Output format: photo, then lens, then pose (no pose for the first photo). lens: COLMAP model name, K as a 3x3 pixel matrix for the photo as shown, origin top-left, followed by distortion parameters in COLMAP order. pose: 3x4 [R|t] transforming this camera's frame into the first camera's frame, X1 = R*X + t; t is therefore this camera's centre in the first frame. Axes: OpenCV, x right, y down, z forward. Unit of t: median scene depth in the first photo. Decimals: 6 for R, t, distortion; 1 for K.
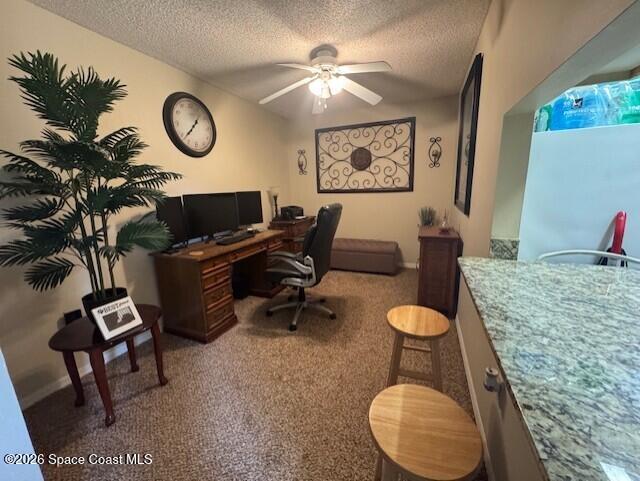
lens RADIAL K [[255.4, 0, 318.4], [0, 255.4, 240.4], [0, 0, 1]] dist [0.000699, 0.000478]
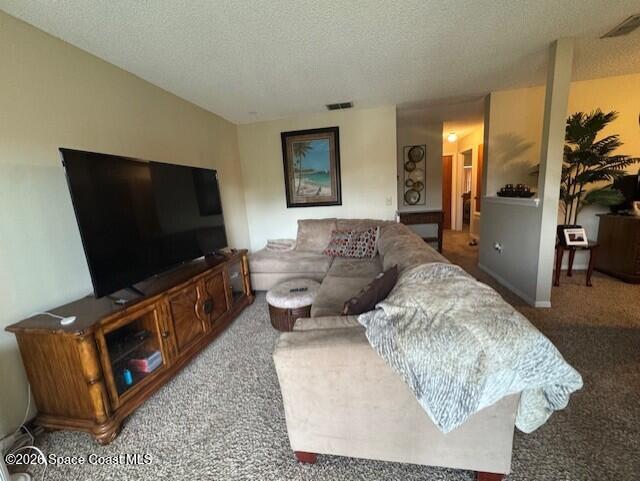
lens RADIAL K [[255.4, 0, 318.4], [0, 255.4, 240.4], [0, 0, 1]] dist [0.000699, 0.000478]
pose [[0.214702, 0.180382, -0.959878, 0.684165], [-0.148122, 0.977443, 0.150551, 0.318800], [0.965382, 0.109855, 0.236578, -1.365806]]
